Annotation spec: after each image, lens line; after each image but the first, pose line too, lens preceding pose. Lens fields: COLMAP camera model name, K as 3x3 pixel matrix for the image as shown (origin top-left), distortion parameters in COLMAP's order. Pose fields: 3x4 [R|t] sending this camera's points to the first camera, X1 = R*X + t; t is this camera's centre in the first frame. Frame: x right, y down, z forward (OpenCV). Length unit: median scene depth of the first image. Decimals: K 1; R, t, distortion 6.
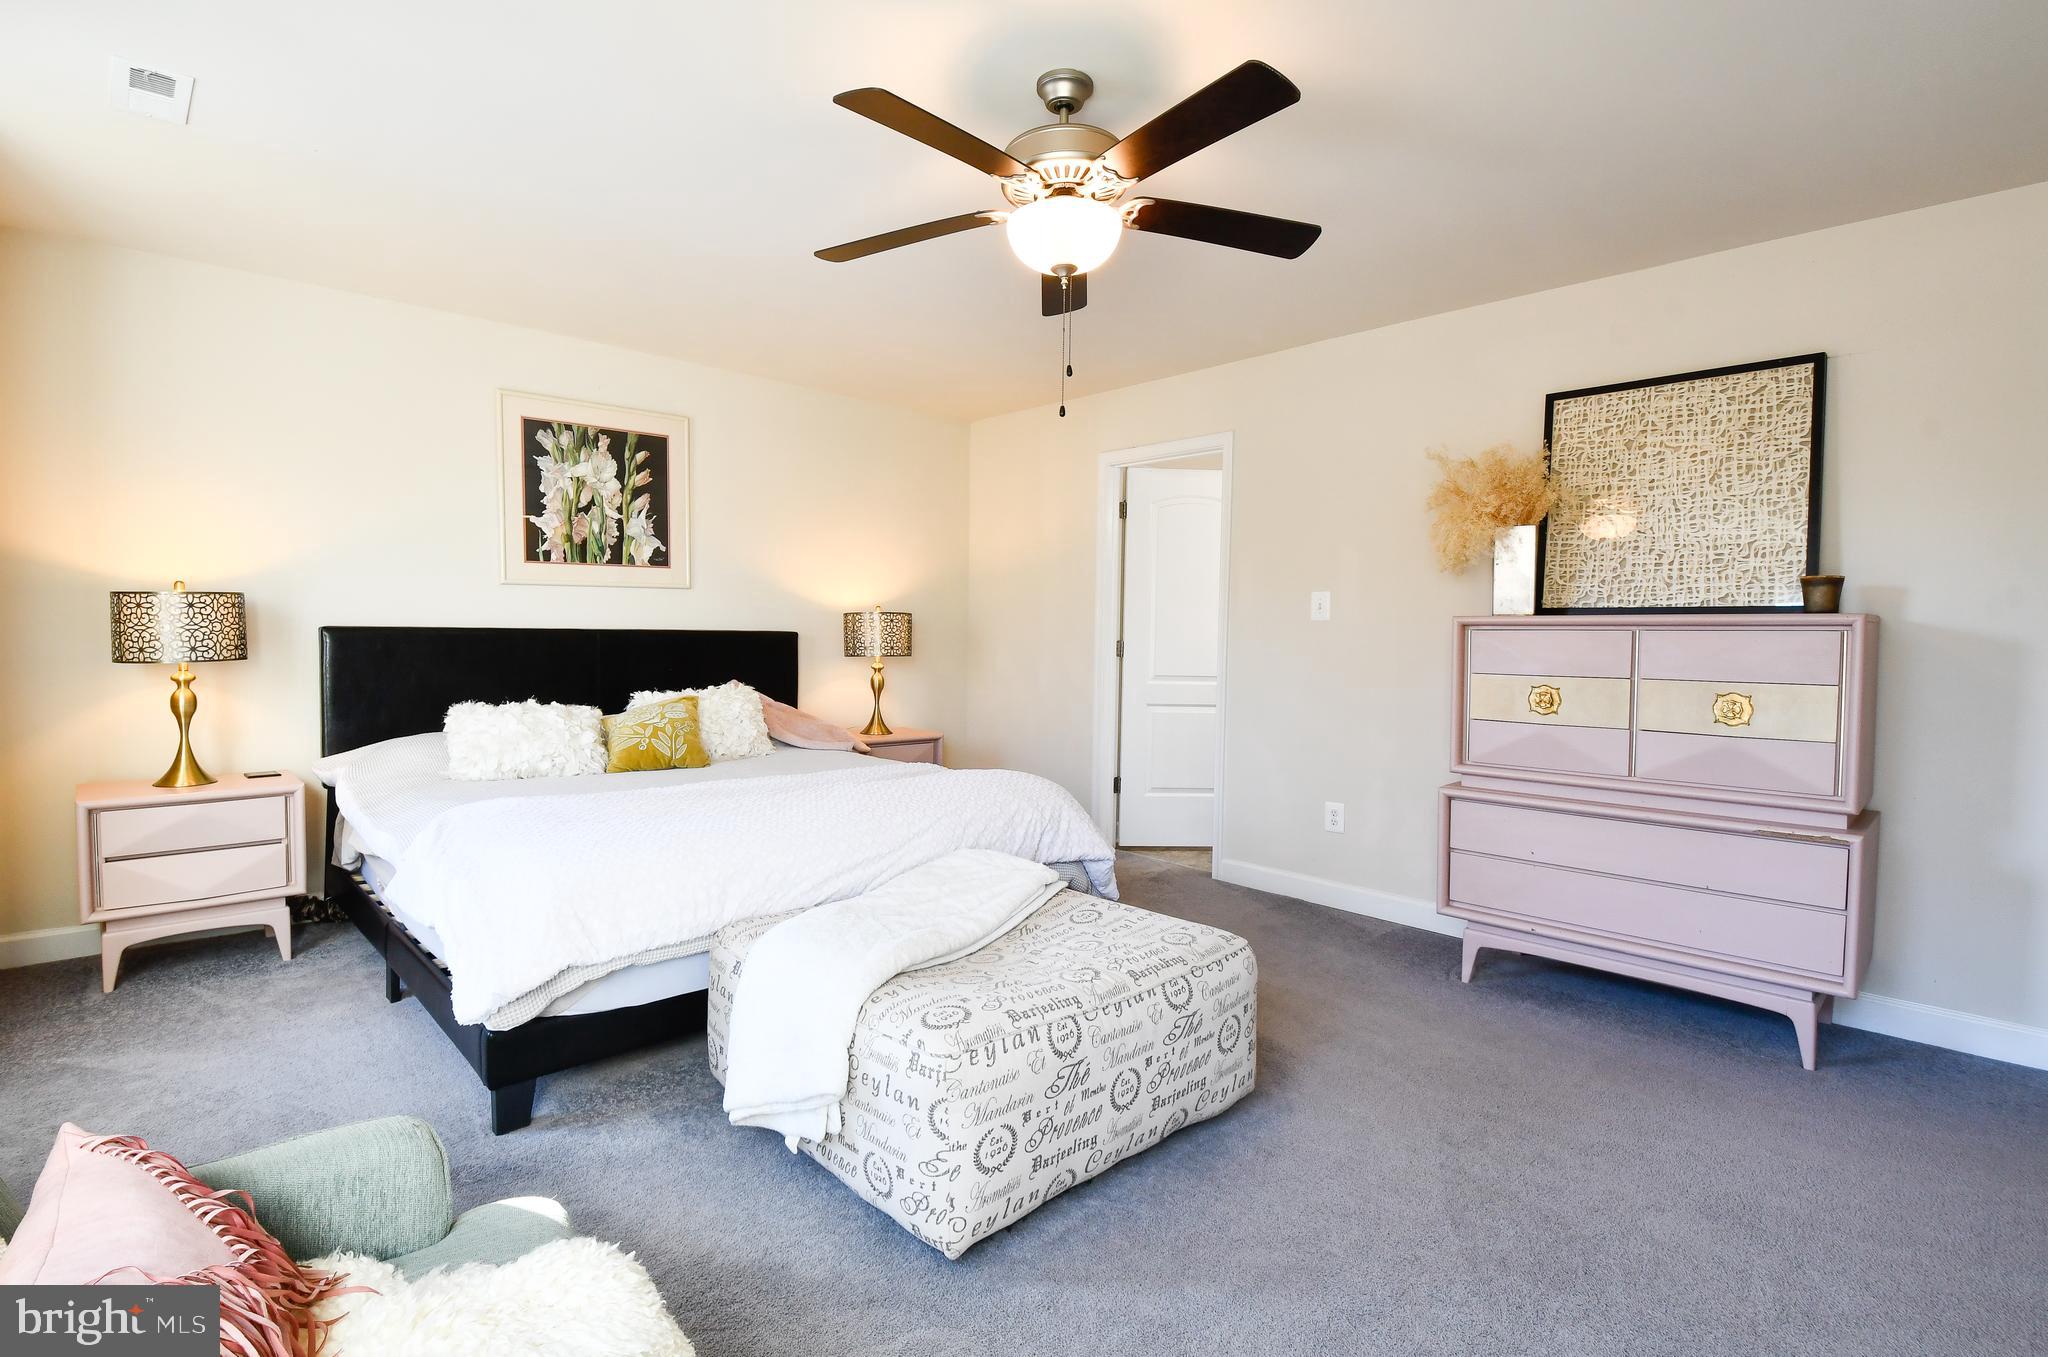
lens RADIAL K [[973.9, 0, 1027.5], [0, 973.9, 655.3], [0, 0, 1]] dist [-0.000694, -0.000058]
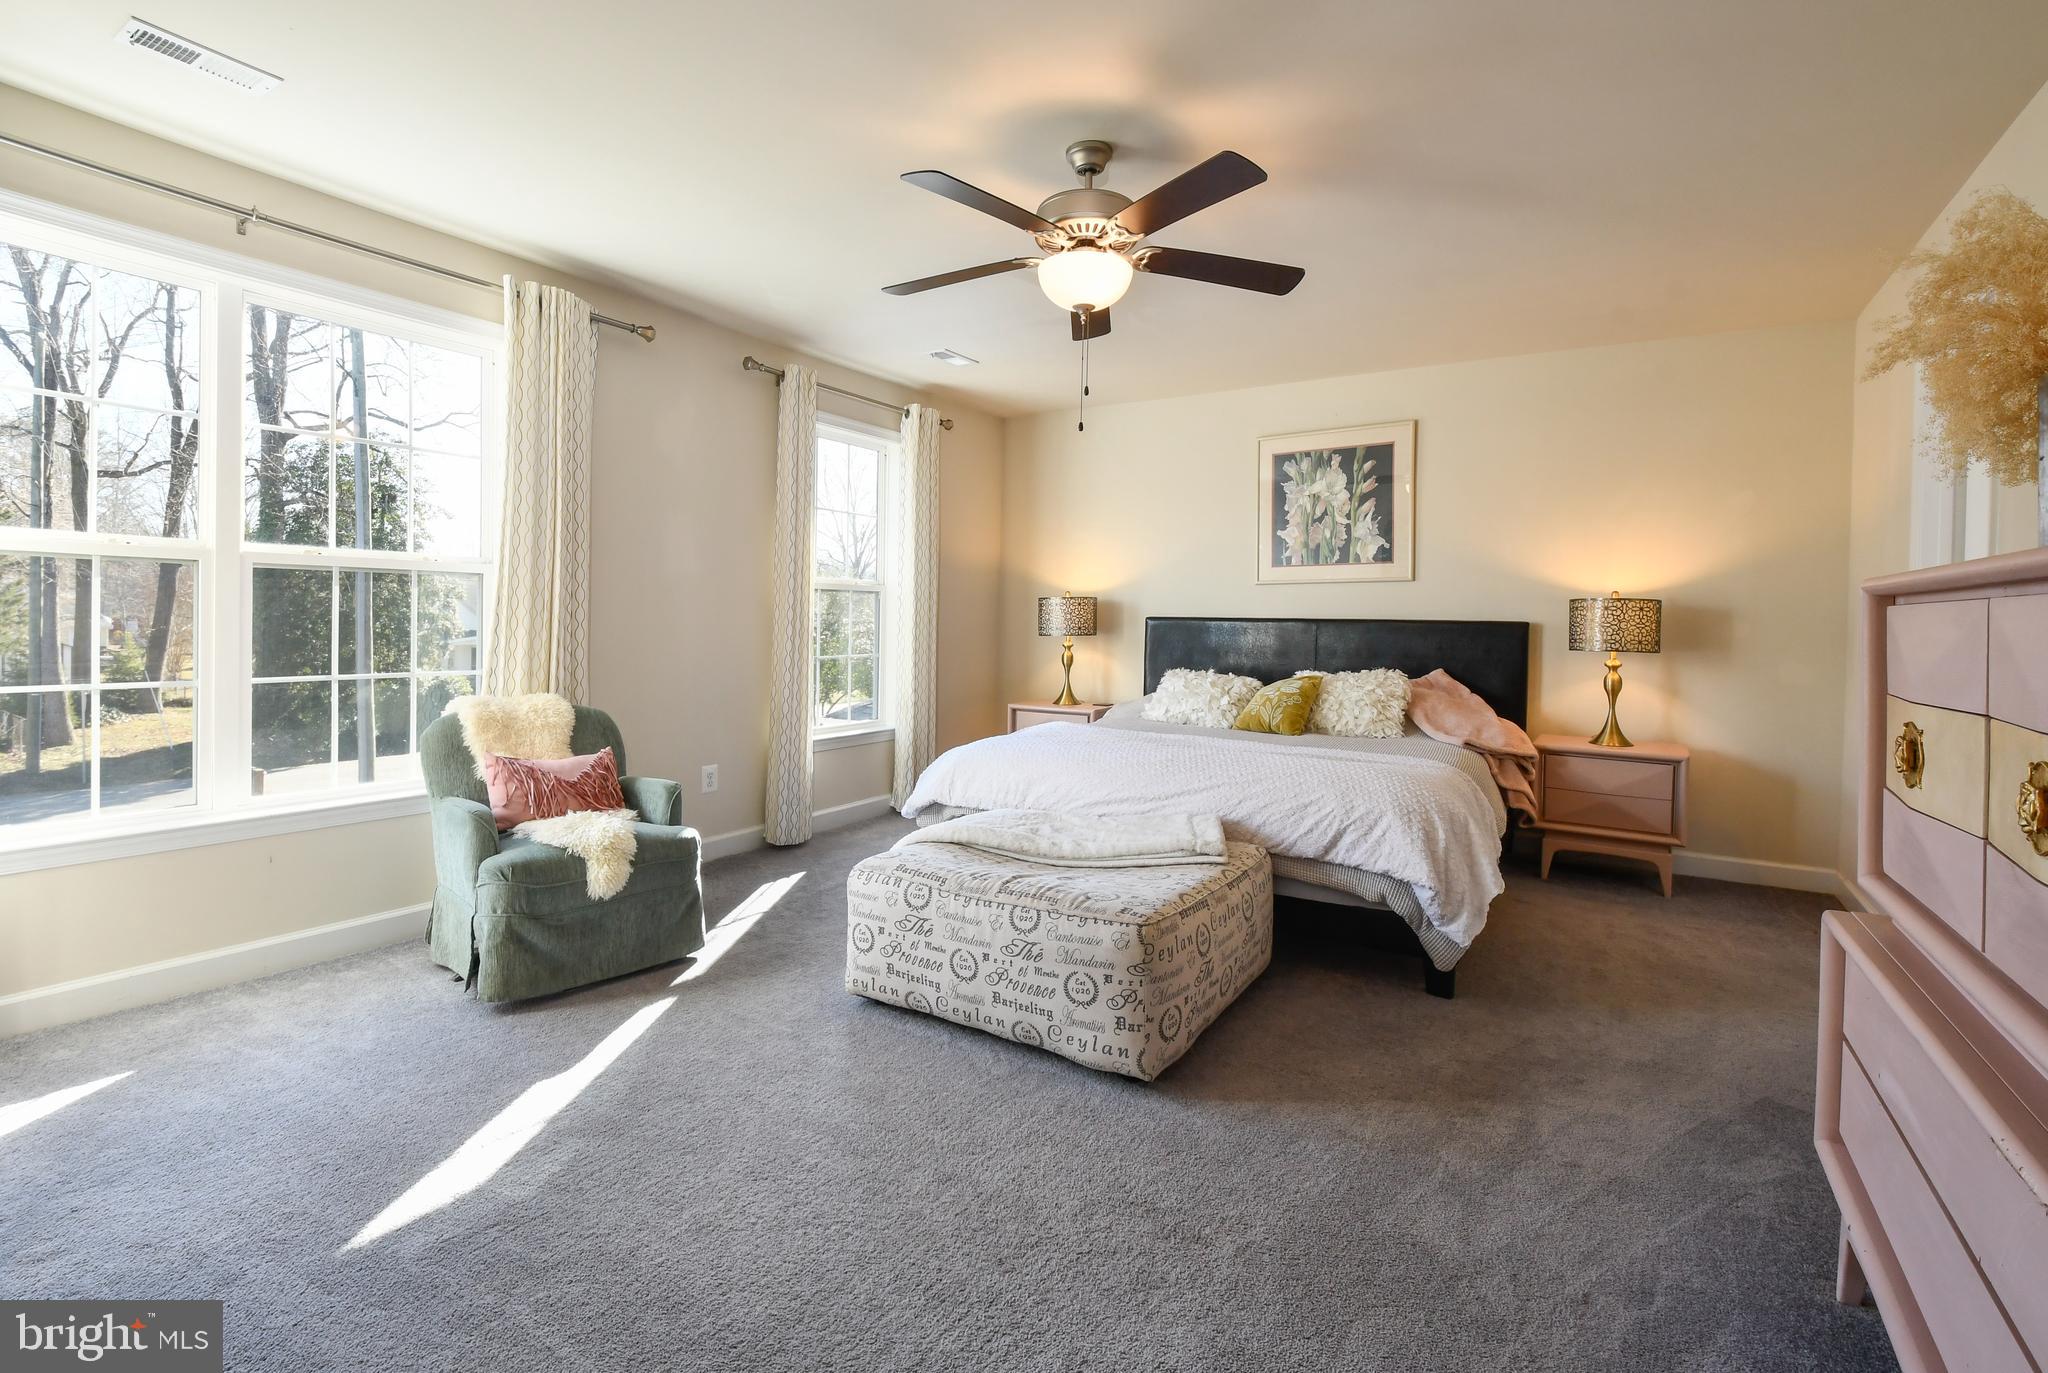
lens RADIAL K [[974.6, 0, 1004.5], [0, 974.6, 643.0], [0, 0, 1]] dist [0.037850, -0.025689]
pose [[0.230238, 0.018709, -0.972955, 0.648871], [-0.033618, 0.999371, 0.011262, 0.002145], [0.972554, 0.030116, 0.230722, 0.353256]]
